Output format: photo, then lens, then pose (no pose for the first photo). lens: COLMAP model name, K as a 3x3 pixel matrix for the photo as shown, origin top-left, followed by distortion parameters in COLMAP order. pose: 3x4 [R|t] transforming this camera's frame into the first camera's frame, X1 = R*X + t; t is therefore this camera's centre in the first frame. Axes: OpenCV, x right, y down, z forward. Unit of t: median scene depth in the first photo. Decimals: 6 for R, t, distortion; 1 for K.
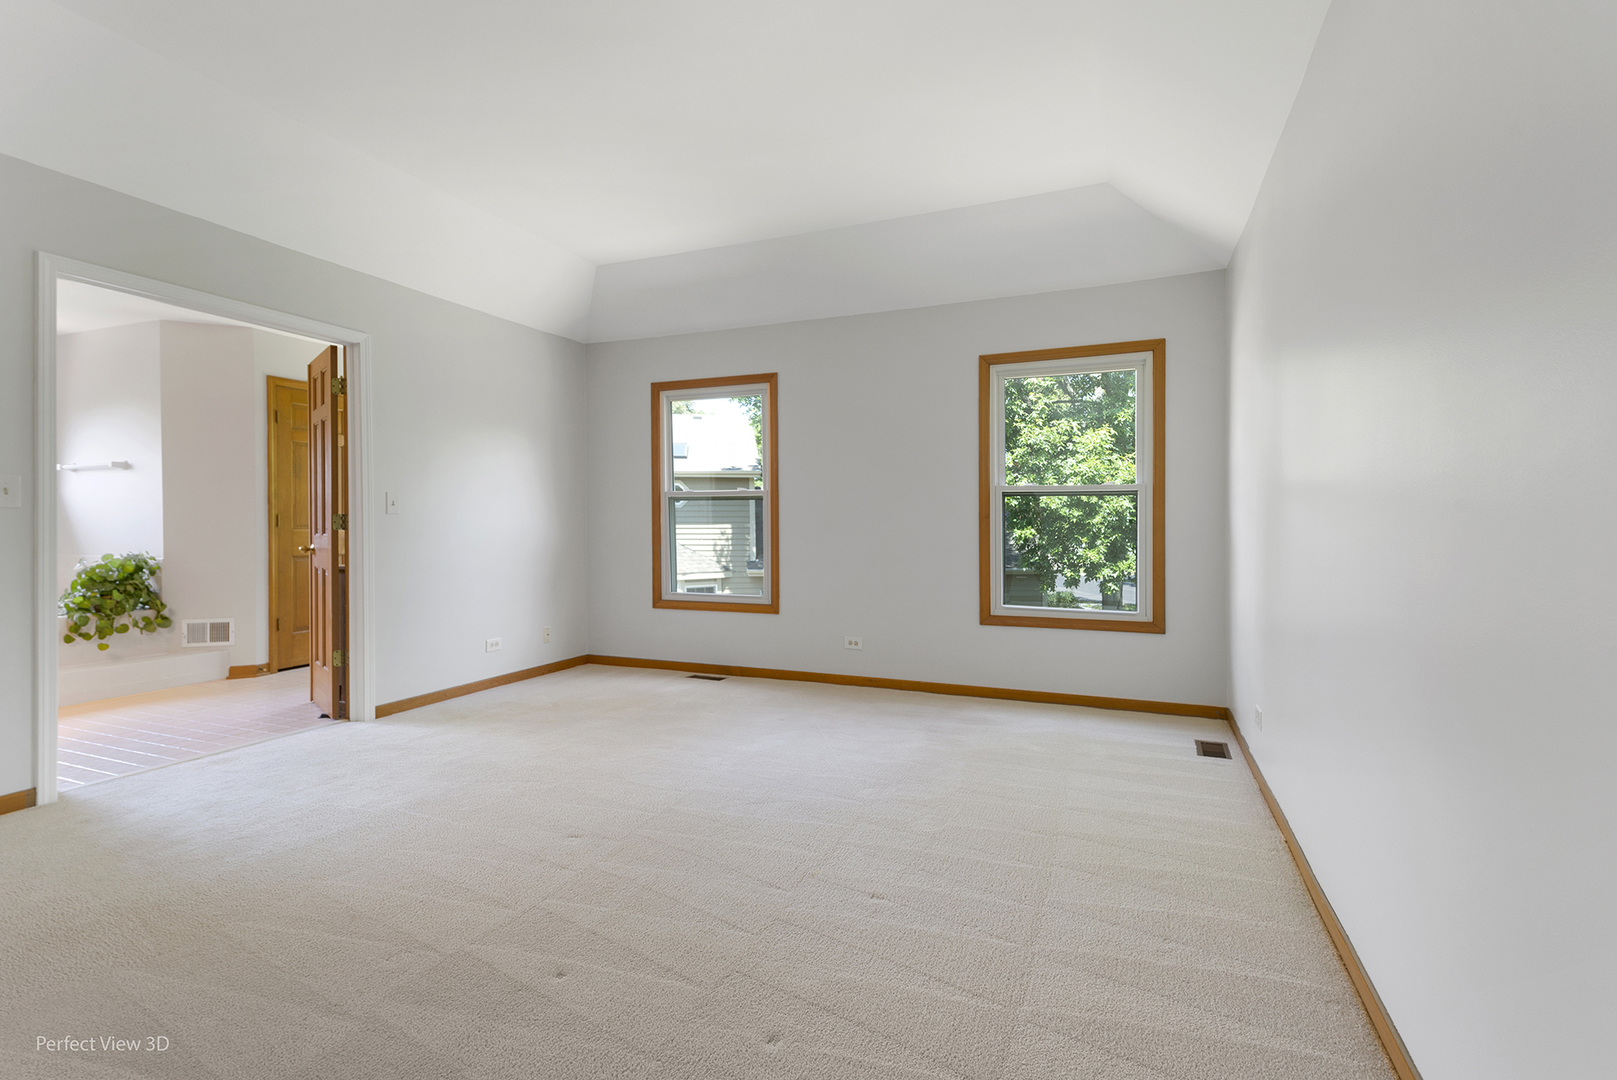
lens RADIAL K [[757.6, 0, 810.5], [0, 757.6, 530.0], [0, 0, 1]] dist [0.004174, 0.000211]
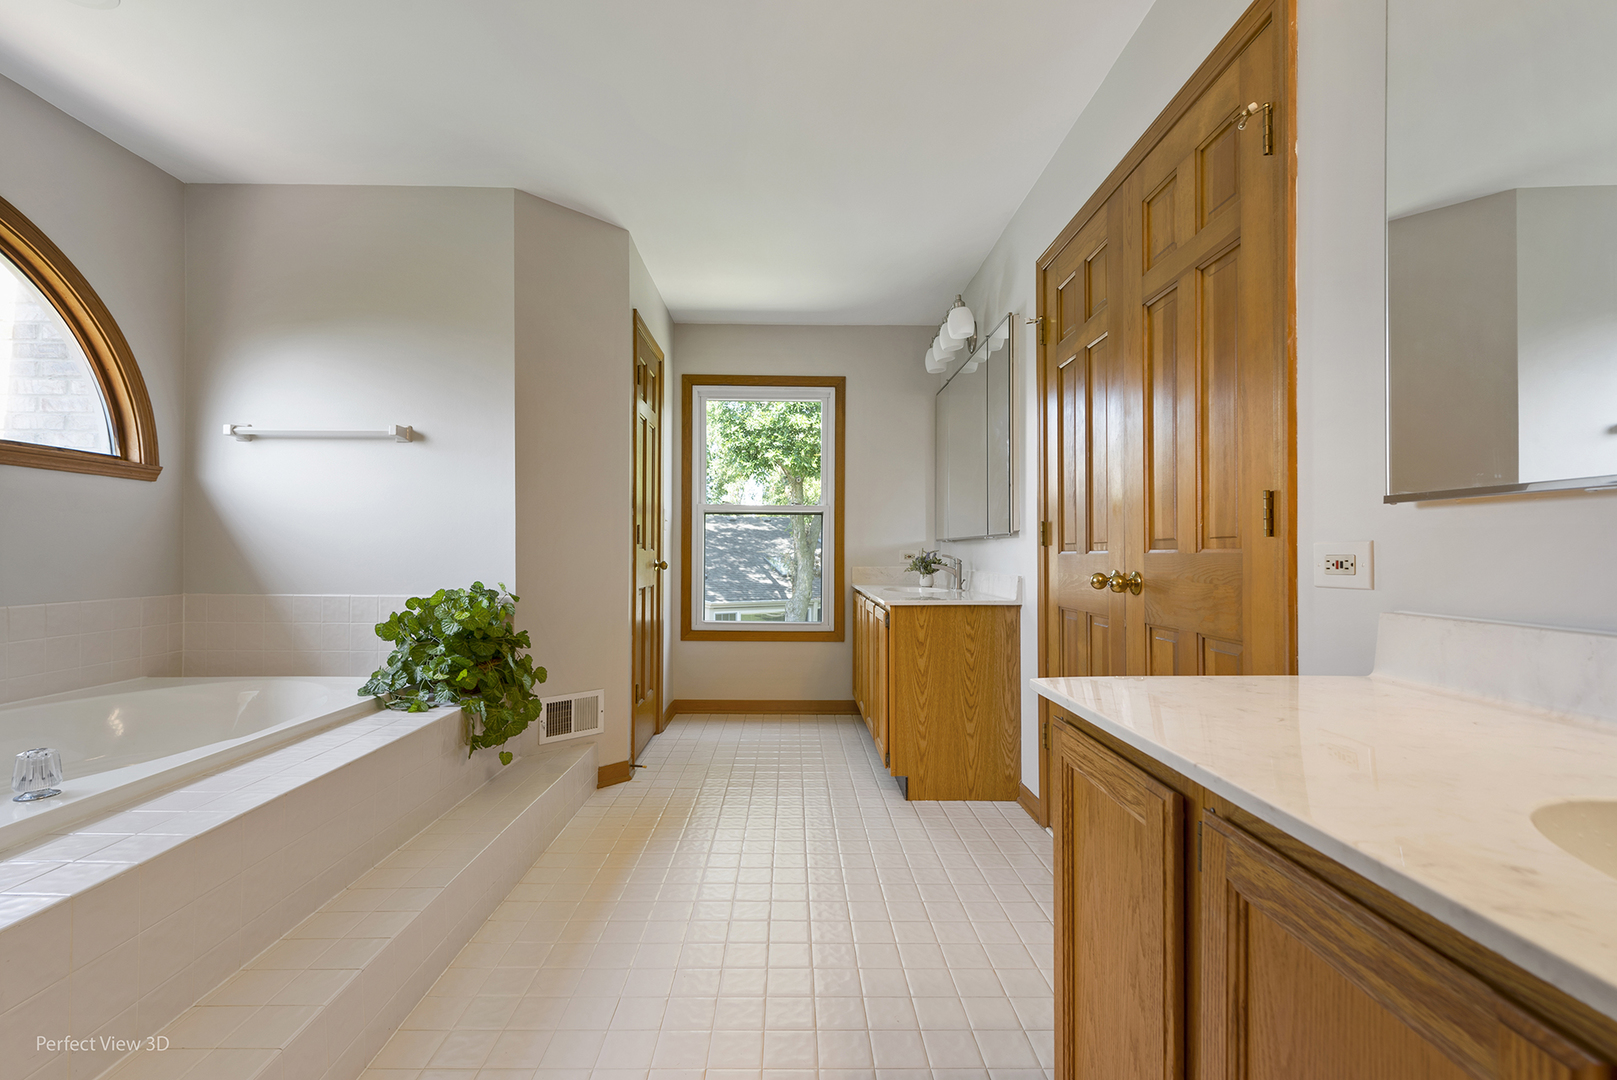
lens RADIAL K [[750.7, 0, 783.6], [0, 750.7, 536.9], [0, 0, 1]] dist [-0.000454, -0.000094]
pose [[0.921755, 0.014296, 0.387509, -0.894140], [-0.009691, 0.999857, -0.013835, -0.002989], [-0.387651, 0.008997, 0.921762, 0.382947]]
